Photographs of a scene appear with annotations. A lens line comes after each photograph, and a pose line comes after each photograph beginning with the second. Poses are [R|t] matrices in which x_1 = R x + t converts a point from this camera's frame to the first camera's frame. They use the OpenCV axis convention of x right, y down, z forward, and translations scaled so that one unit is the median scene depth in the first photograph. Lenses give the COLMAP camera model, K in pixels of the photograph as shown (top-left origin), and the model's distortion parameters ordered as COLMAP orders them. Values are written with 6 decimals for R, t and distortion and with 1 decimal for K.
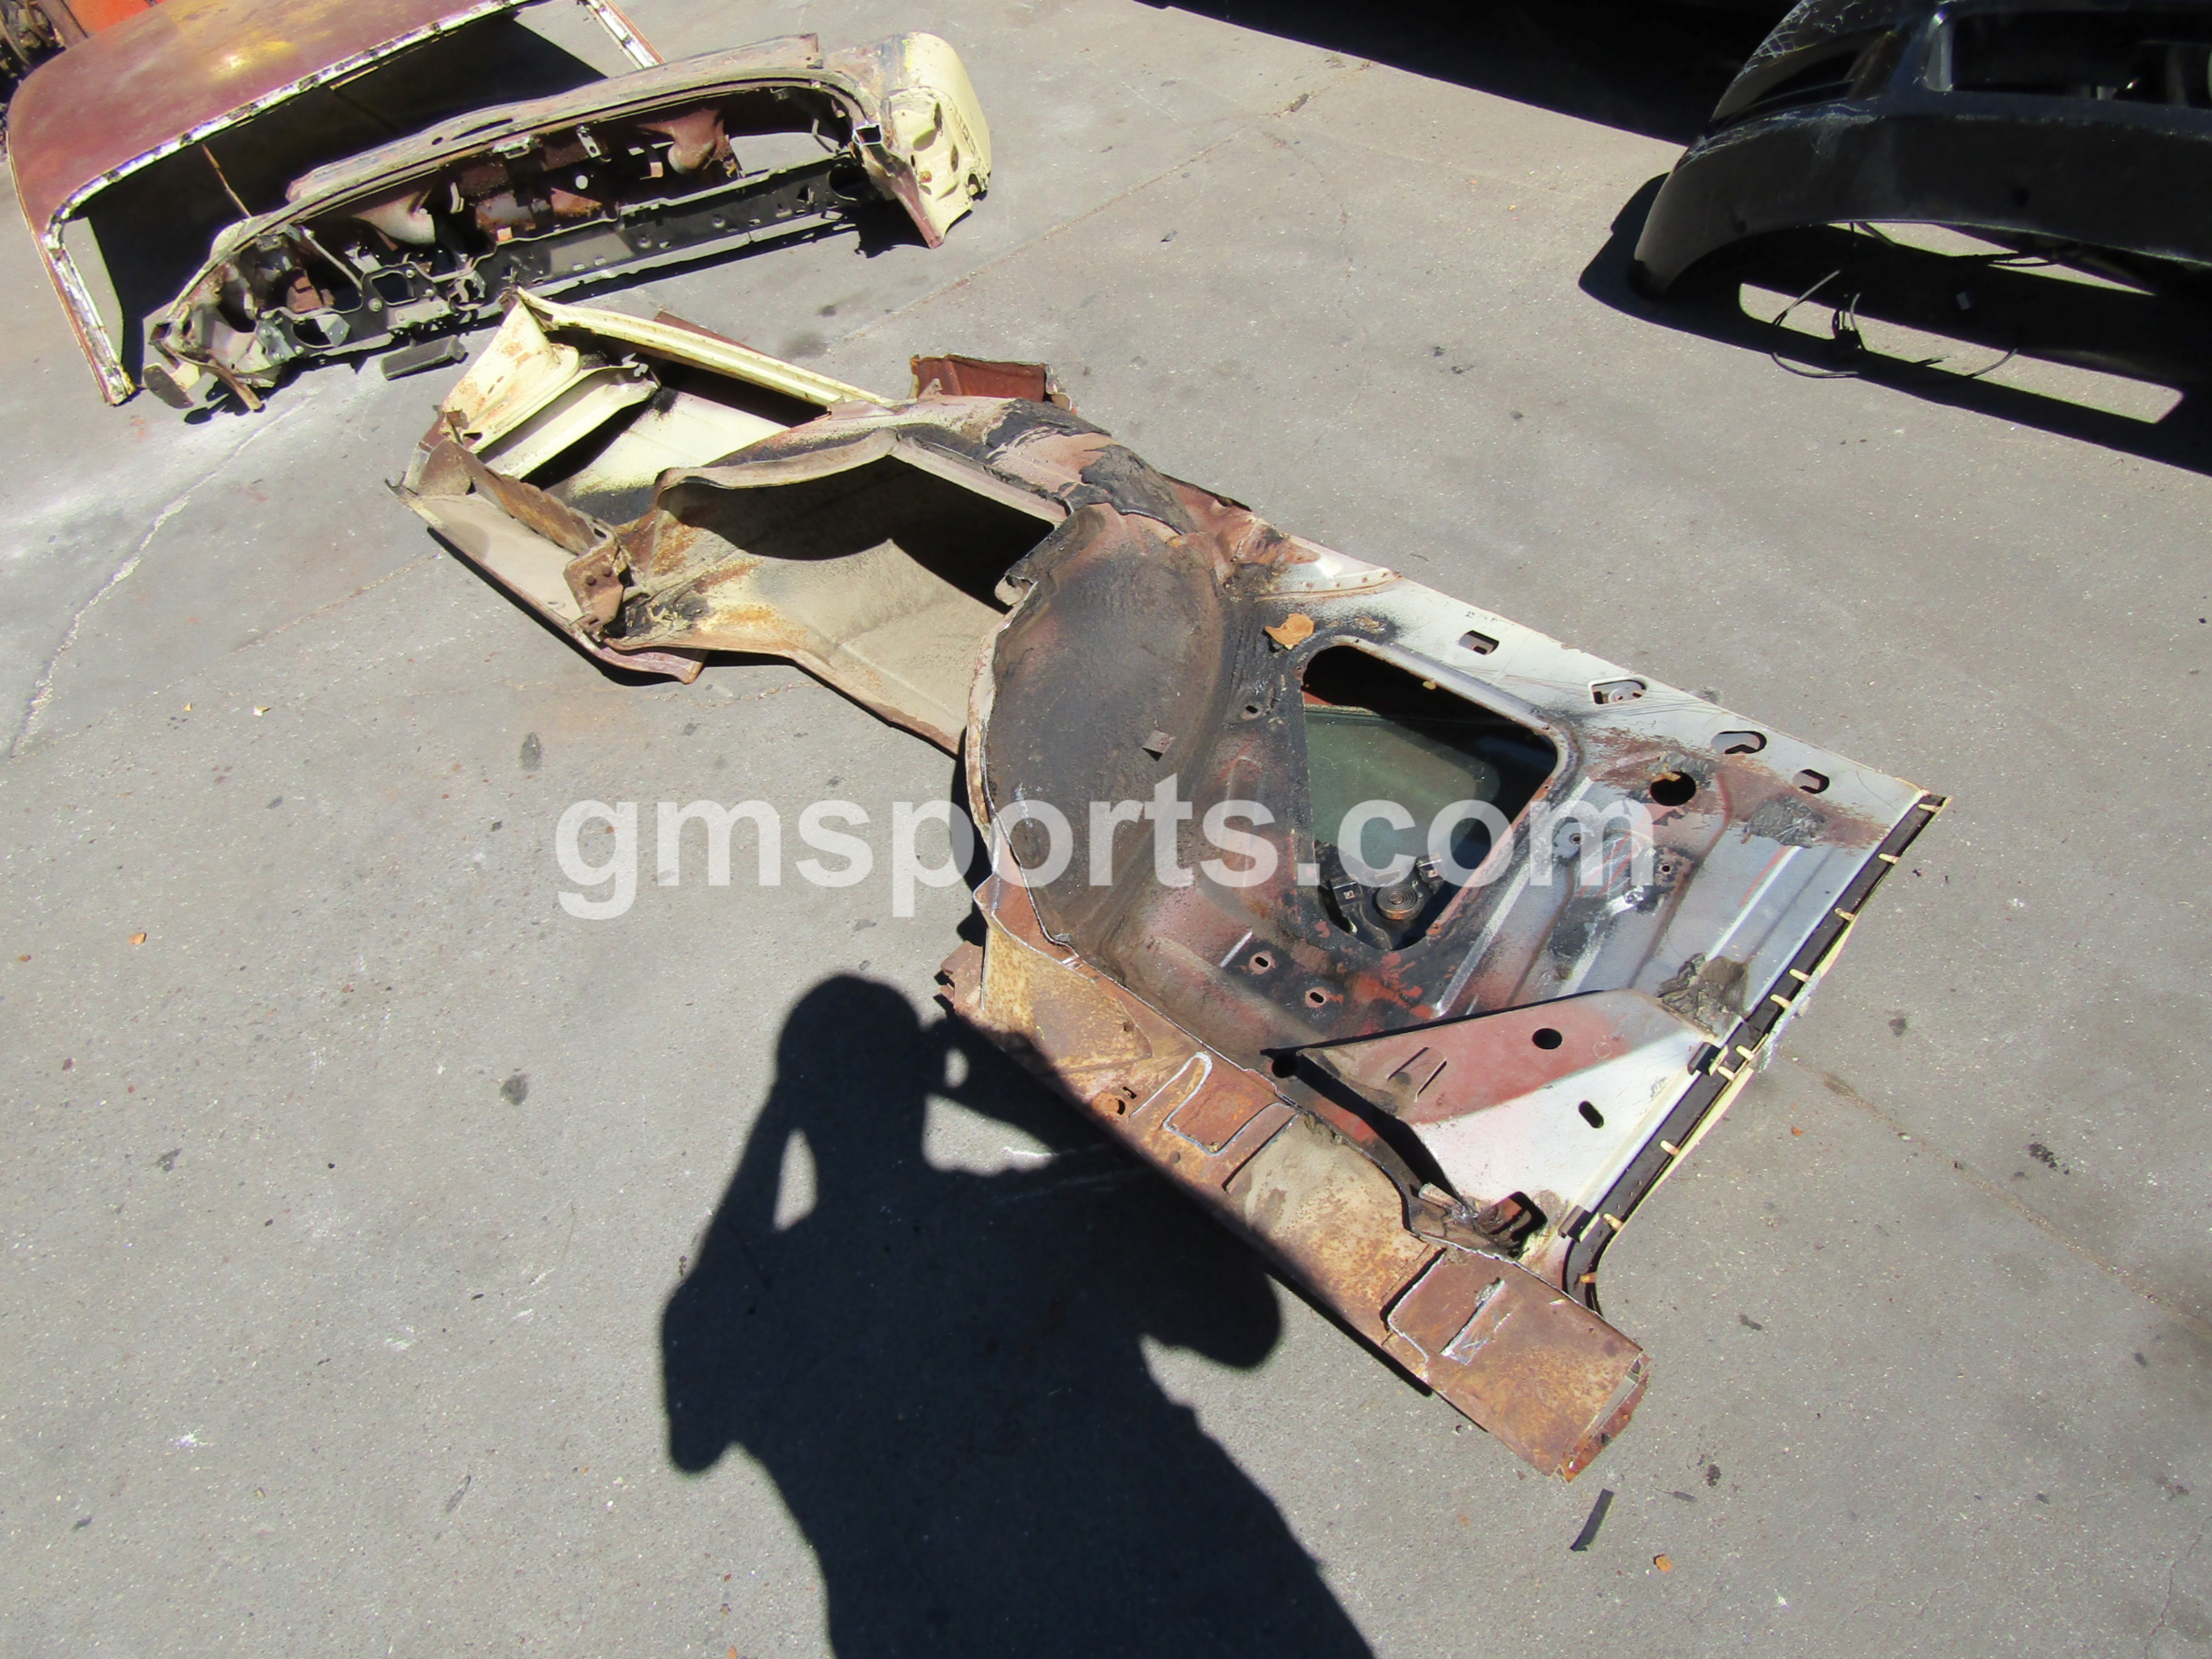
lens RADIAL K [[1610.1, 0, 1147.6], [0, 1610.1, 828.3], [0, 0, 1]] dist [-0.007481, -0.003293]
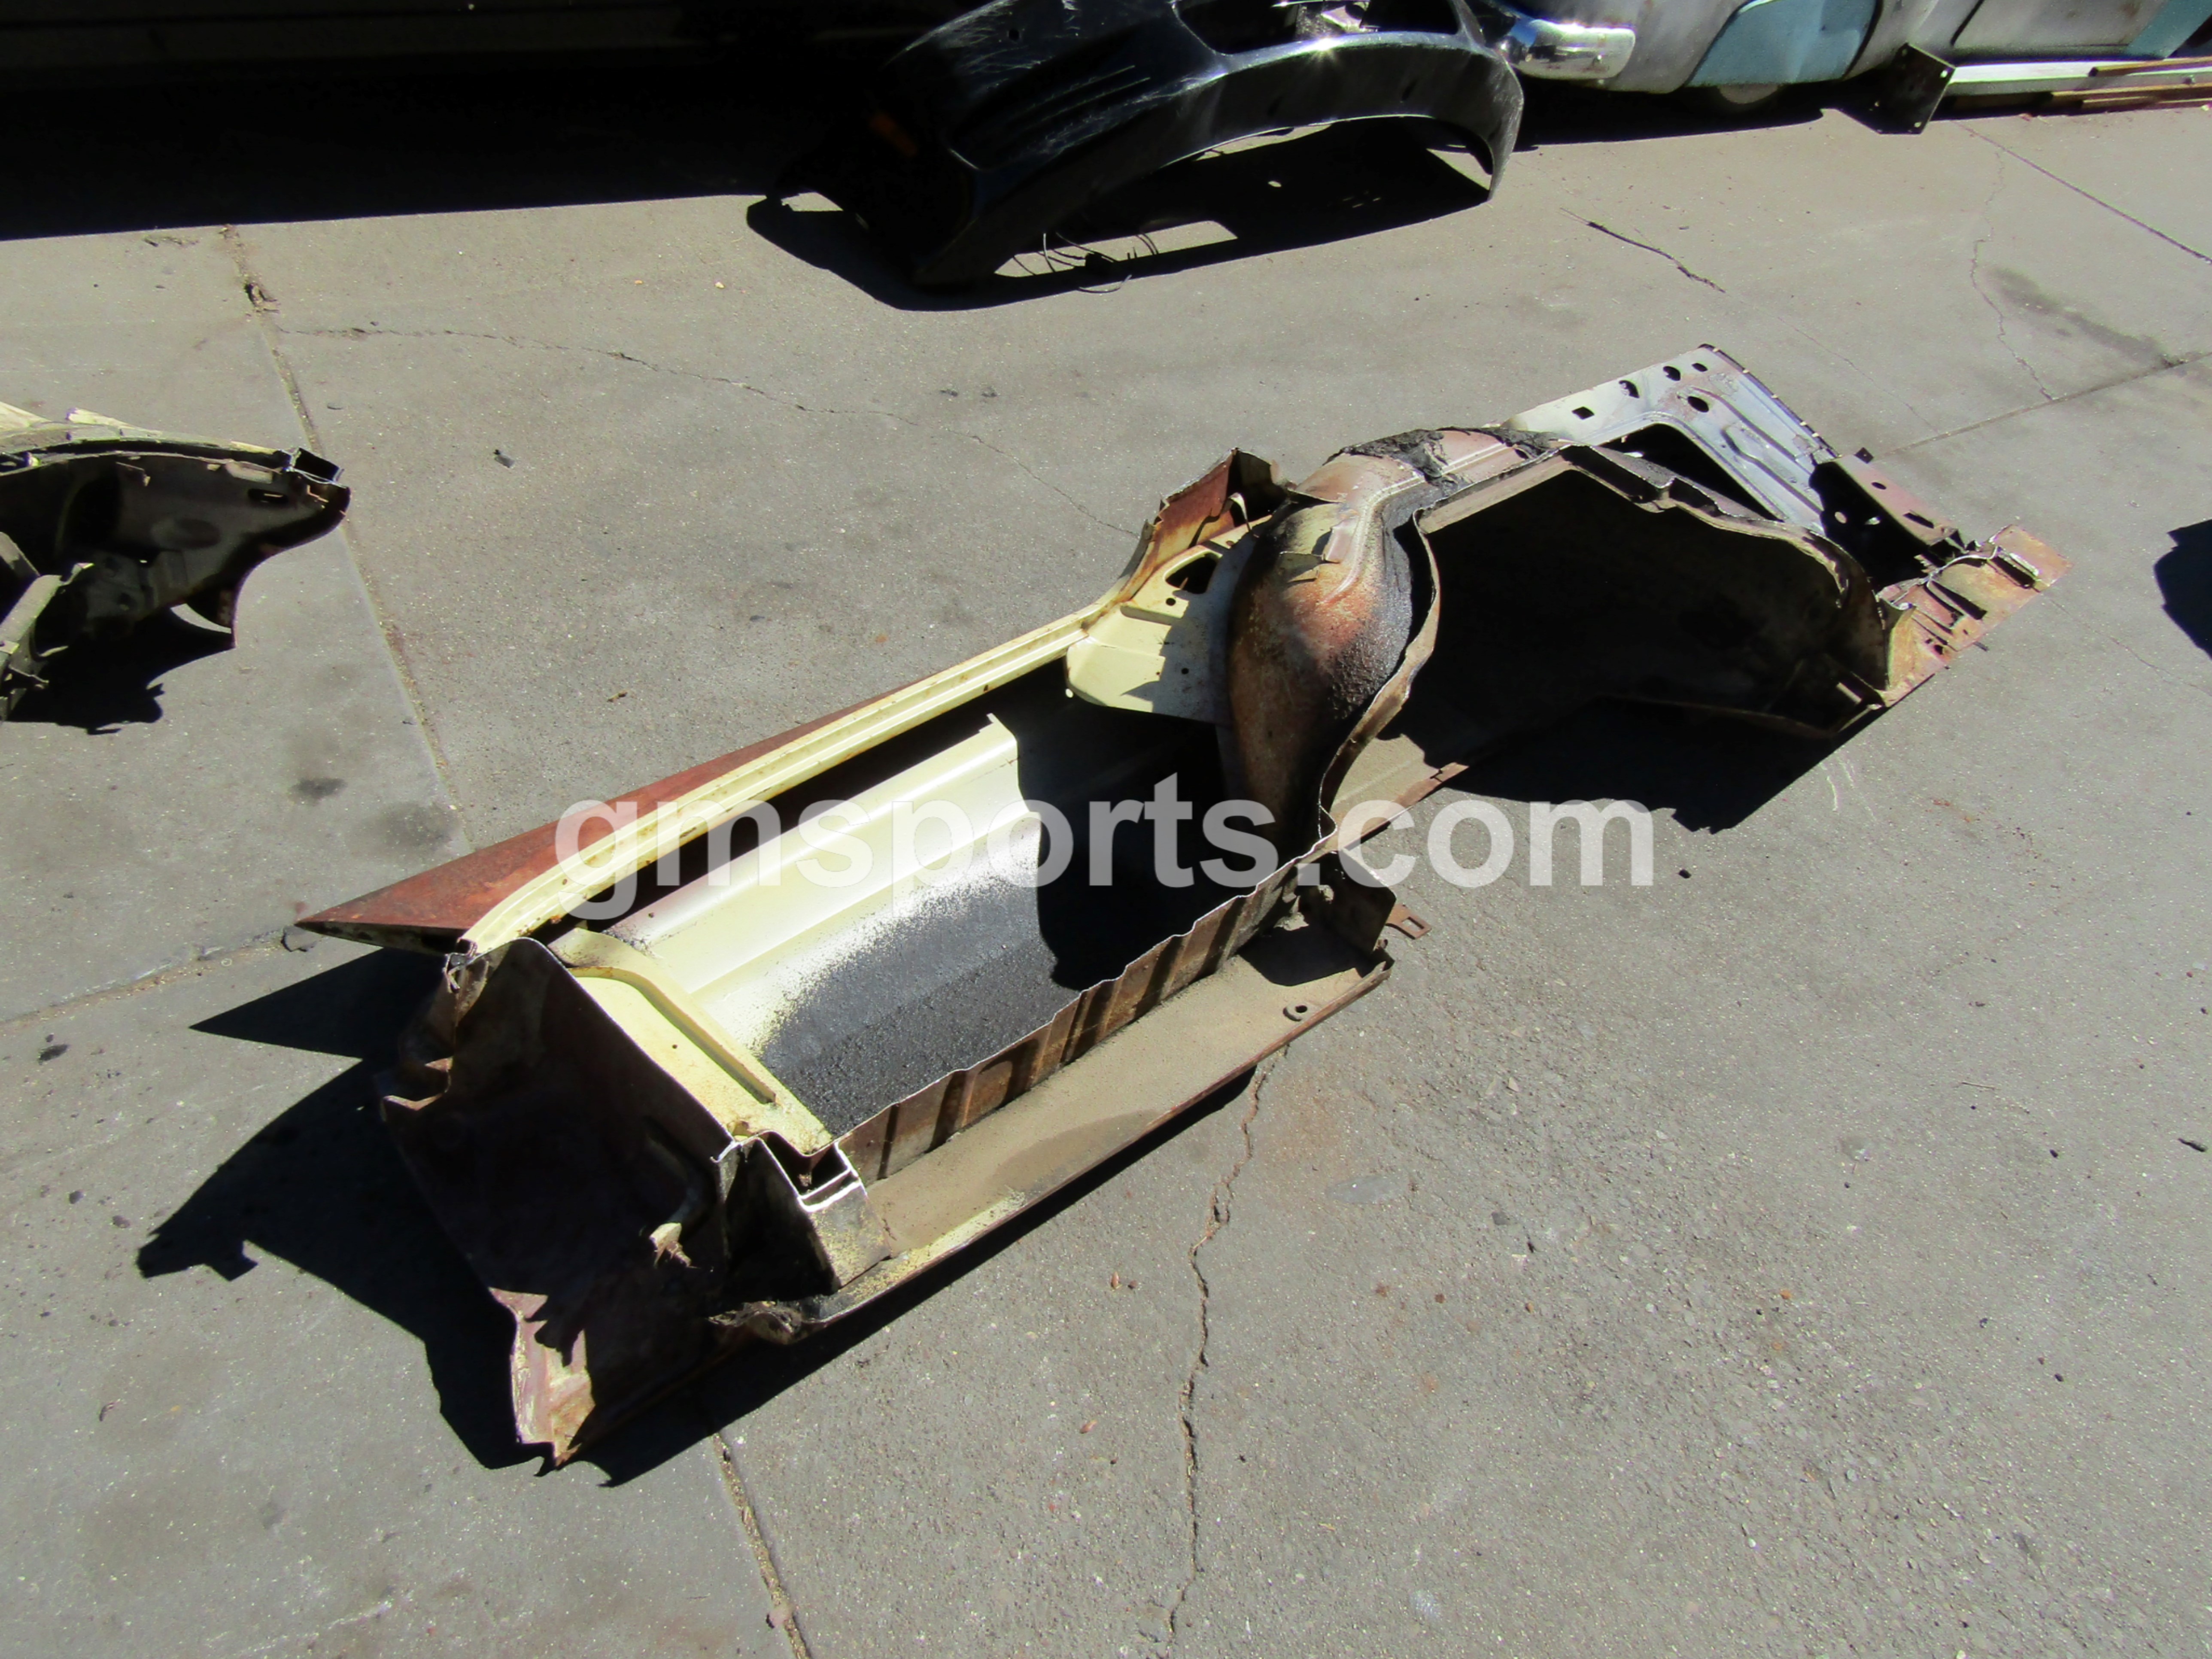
lens RADIAL K [[1555.3, 0, 1101.9], [0, 1555.3, 826.8], [0, 0, 1]] dist [0.001135, -0.000506]
pose [[-0.000400, -0.536027, 0.844201, -0.836734], [0.550702, 0.704538, 0.447609, -0.509630], [-0.834702, 0.465082, 0.294909, 0.778441]]
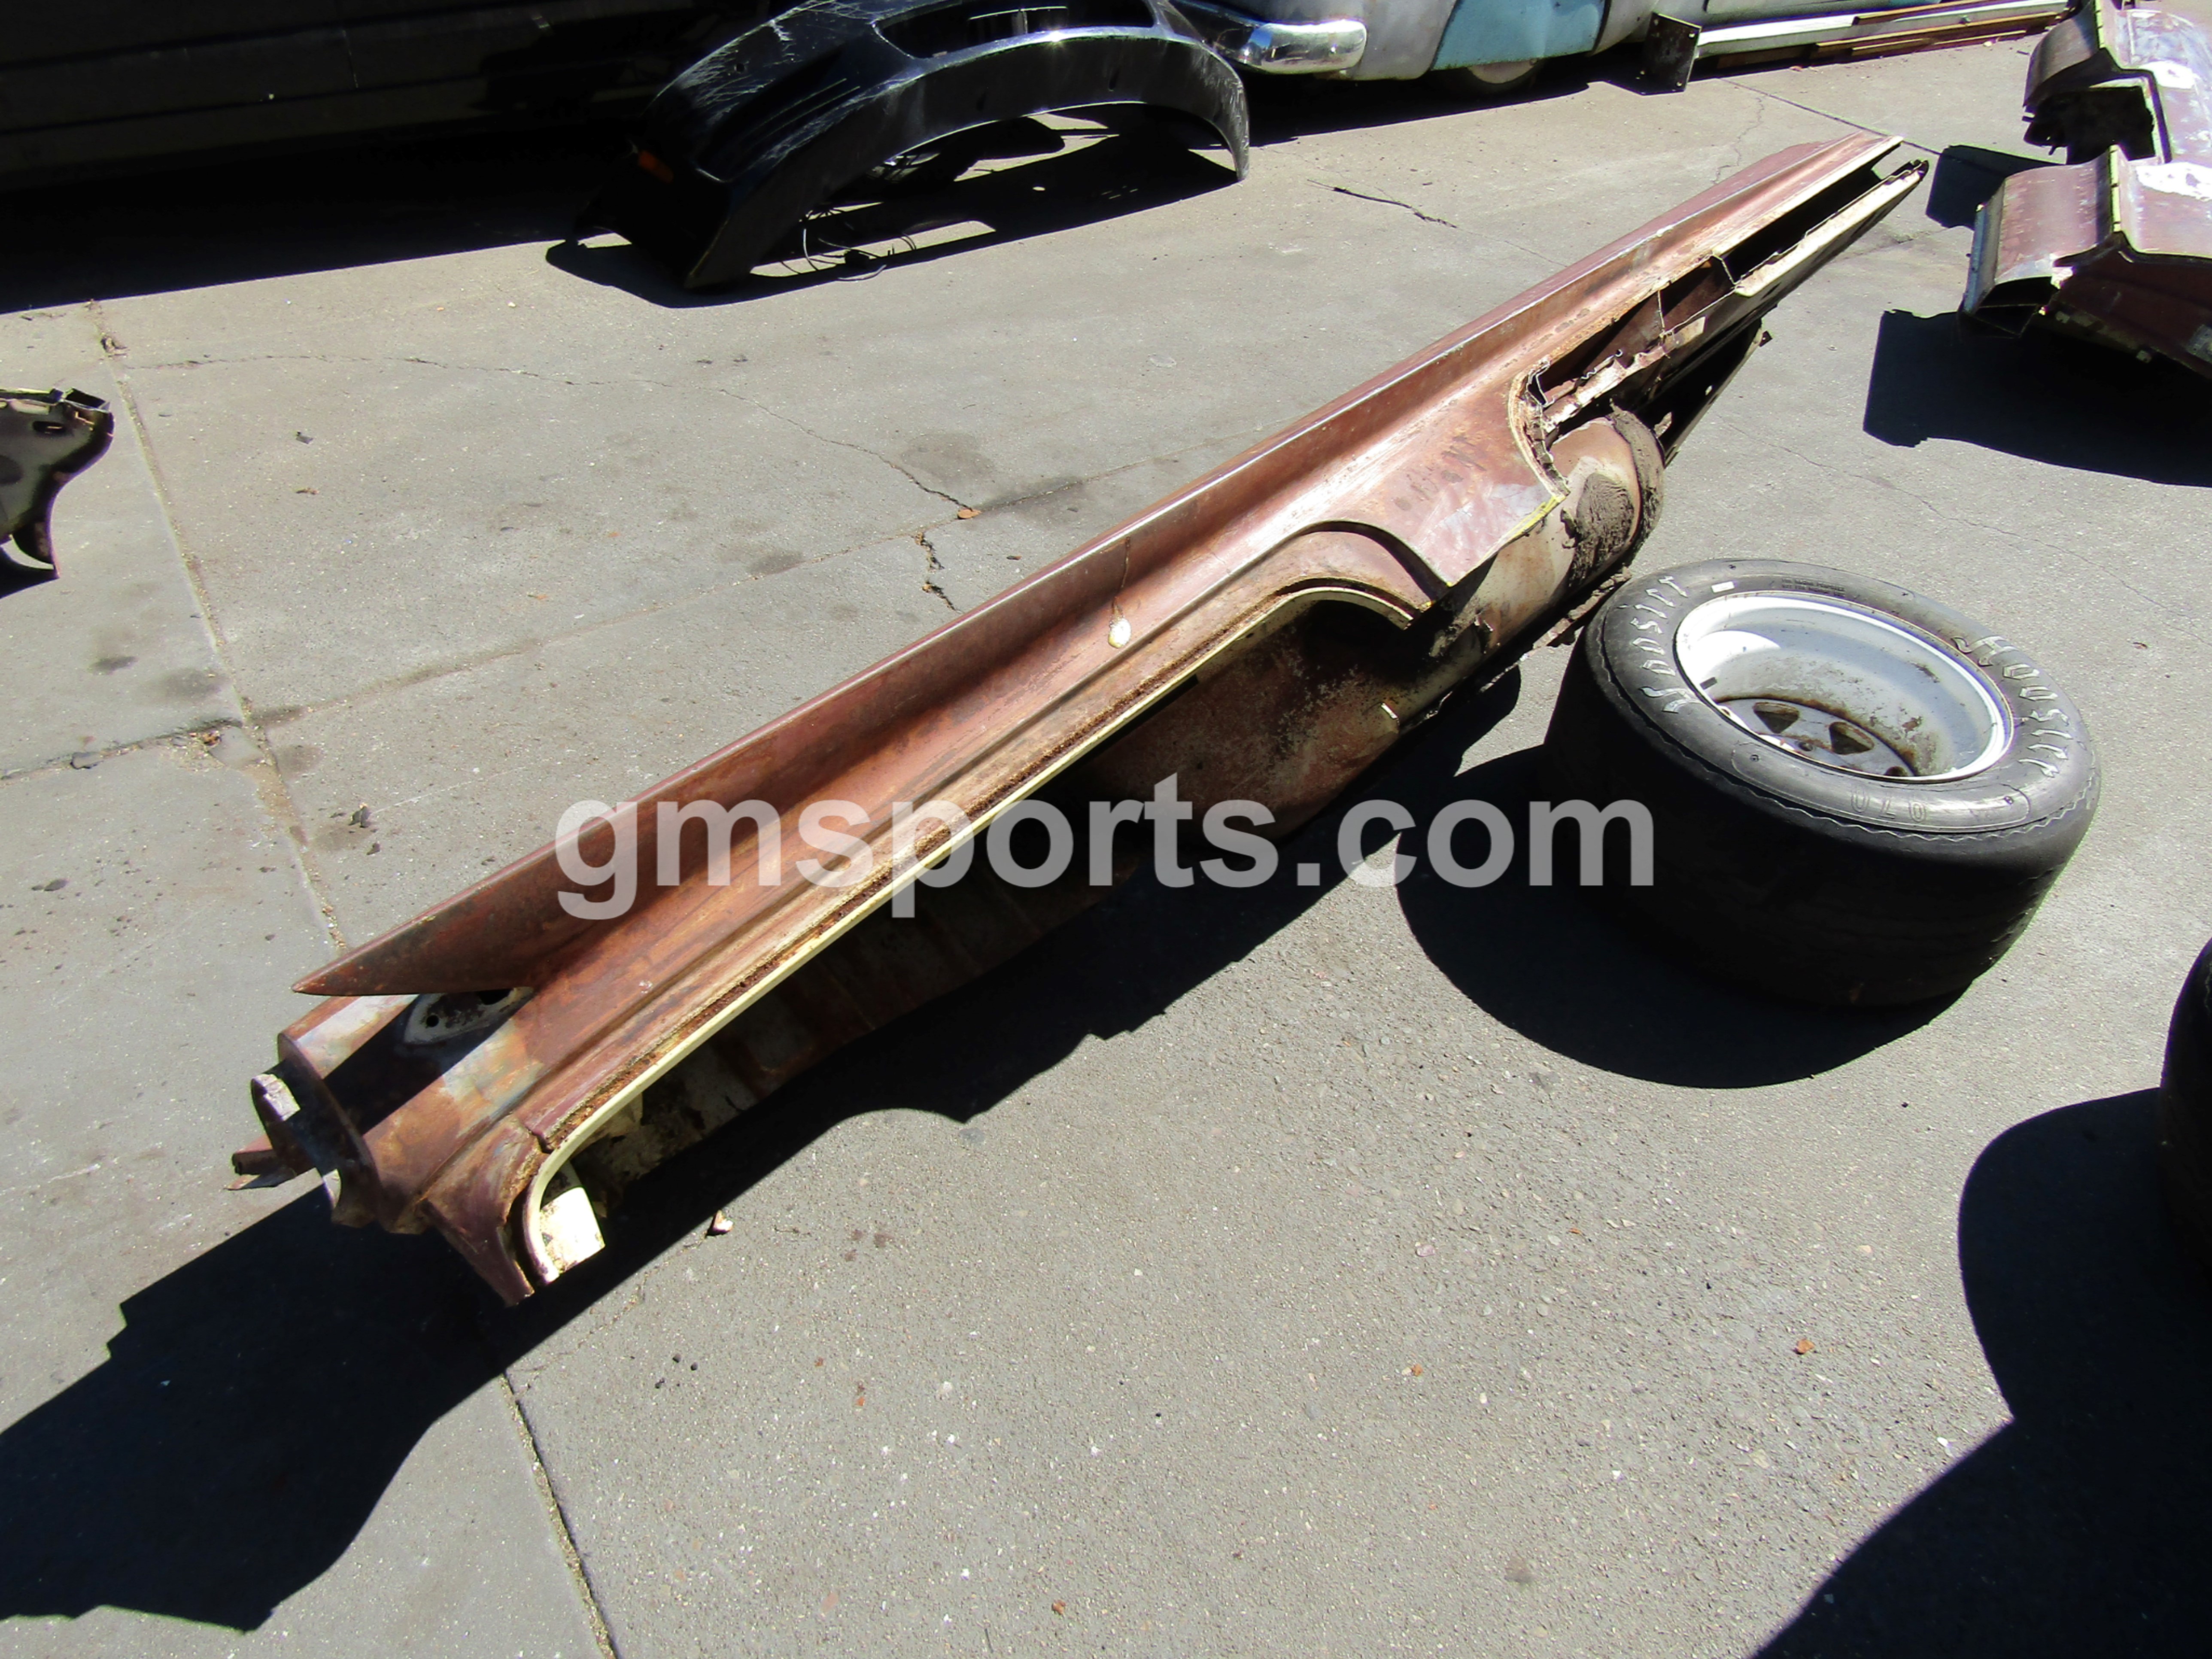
lens RADIAL K [[1549.0, 0, 1090.7], [0, 1549.0, 829.6], [0, 0, 1]] dist [0.002402, -0.005179]
pose [[-0.010933, -0.462774, 0.886409, -1.038871], [0.655901, 0.665794, 0.355686, -0.296839], [-0.754768, 0.585285, 0.296255, 0.666505]]
